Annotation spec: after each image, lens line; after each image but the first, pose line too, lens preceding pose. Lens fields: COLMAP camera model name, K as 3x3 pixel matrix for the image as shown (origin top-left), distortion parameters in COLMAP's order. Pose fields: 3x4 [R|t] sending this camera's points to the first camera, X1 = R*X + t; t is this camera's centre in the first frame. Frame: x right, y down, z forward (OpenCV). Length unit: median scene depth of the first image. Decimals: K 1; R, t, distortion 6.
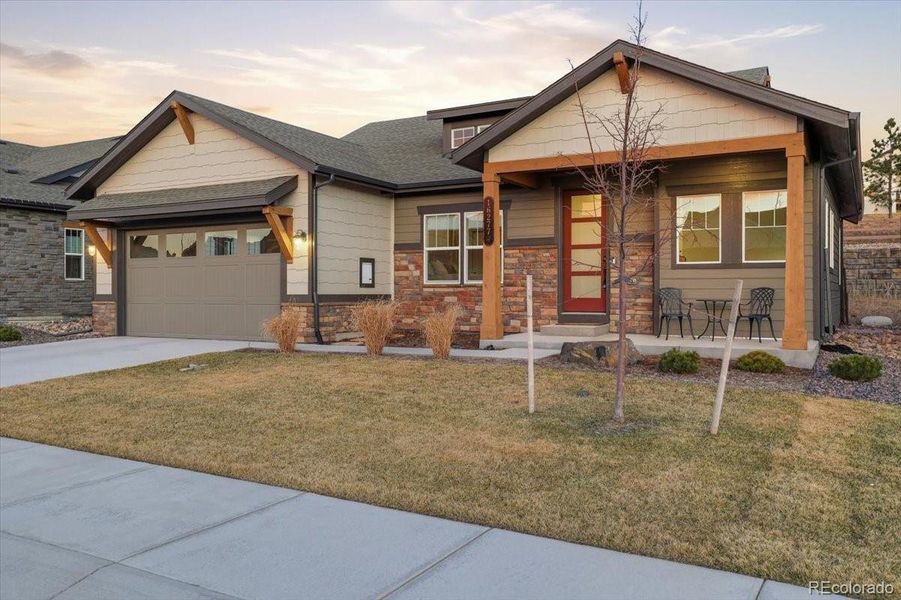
lens RADIAL K [[688.1, 0, 450.4], [0, 688.1, 297.5], [0, 0, 1]] dist [0.015655, 0.017446]
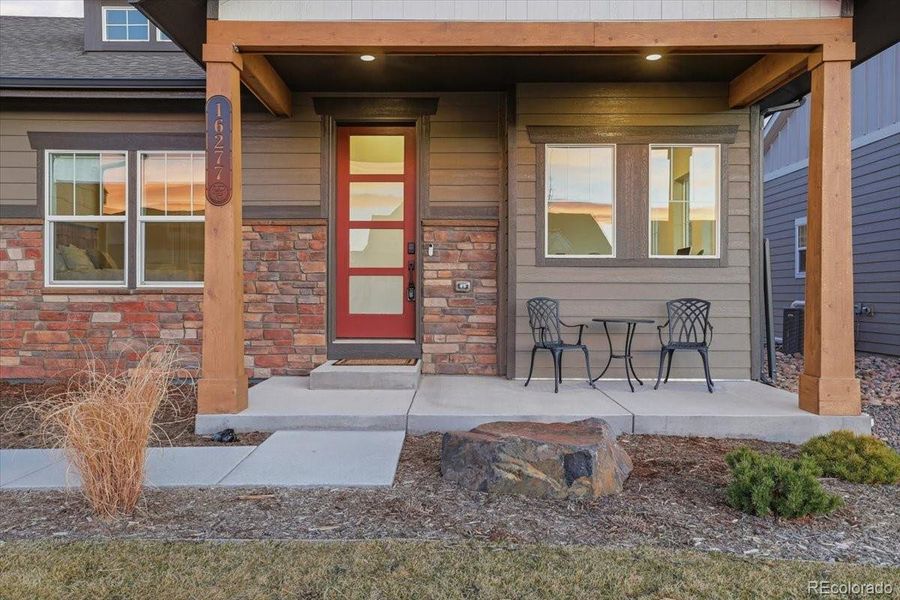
lens RADIAL K [[687.4, 0, 450.5], [0, 687.4, 296.0], [0, 0, 1]] dist [0.015655, 0.017446]
pose [[0.877585, 0.000993, 0.479420, -0.023499], [0.001934, 0.999982, -0.005612, -0.011152], [-0.479417, 0.005853, 0.877568, 0.463015]]
